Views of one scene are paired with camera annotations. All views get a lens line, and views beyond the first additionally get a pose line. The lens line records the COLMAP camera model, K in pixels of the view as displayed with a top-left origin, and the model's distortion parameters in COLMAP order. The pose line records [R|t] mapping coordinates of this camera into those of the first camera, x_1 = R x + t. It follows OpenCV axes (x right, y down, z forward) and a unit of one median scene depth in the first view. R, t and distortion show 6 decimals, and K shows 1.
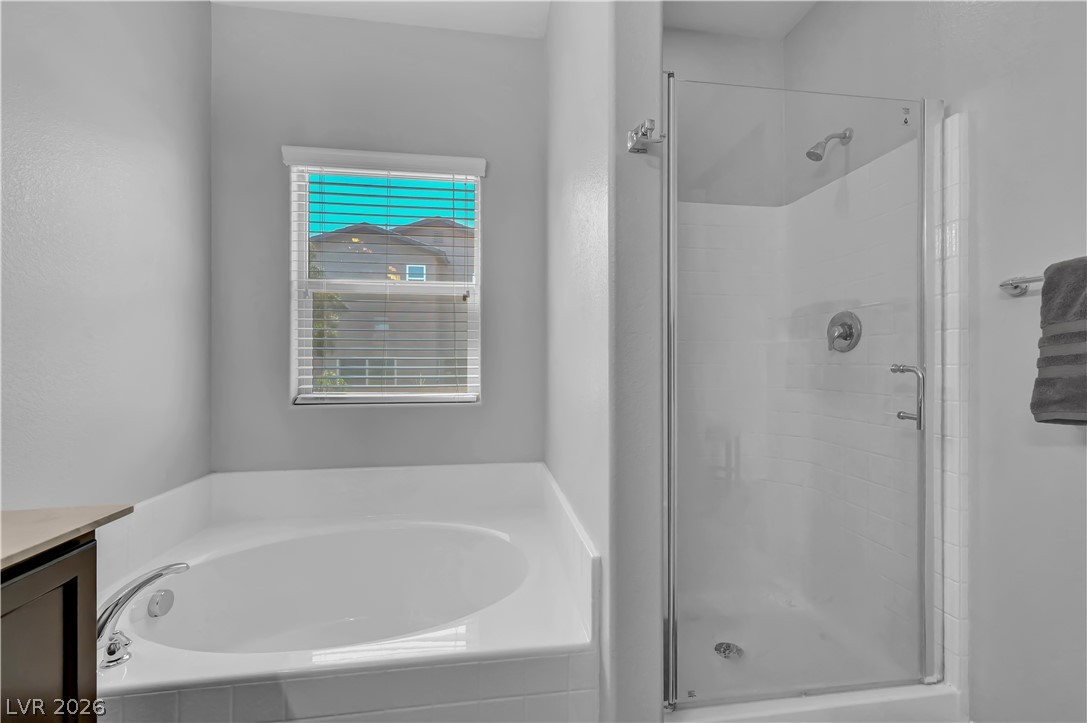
lens RADIAL K [[430.1, 0, 549.9], [0, 430.1, 364.7], [0, 0, 1]] dist [-0.000237, -0.000049]
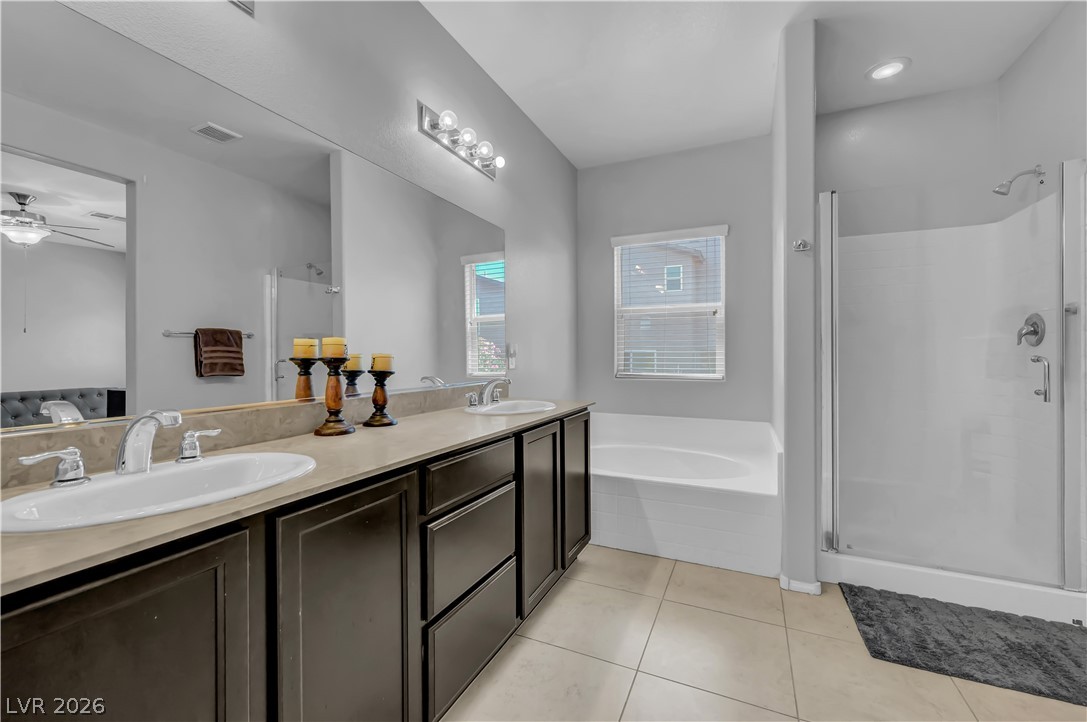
lens RADIAL K [[443.7, 0, 540.0], [0, 443.7, 355.5], [0, 0, 1]] dist [0.001438, 0.000084]
pose [[0.833996, 0.000896, -0.551770, 0.176597], [-0.002873, 0.999992, -0.002720, 0.004976], [0.551763, 0.003854, 0.833992, -0.748640]]
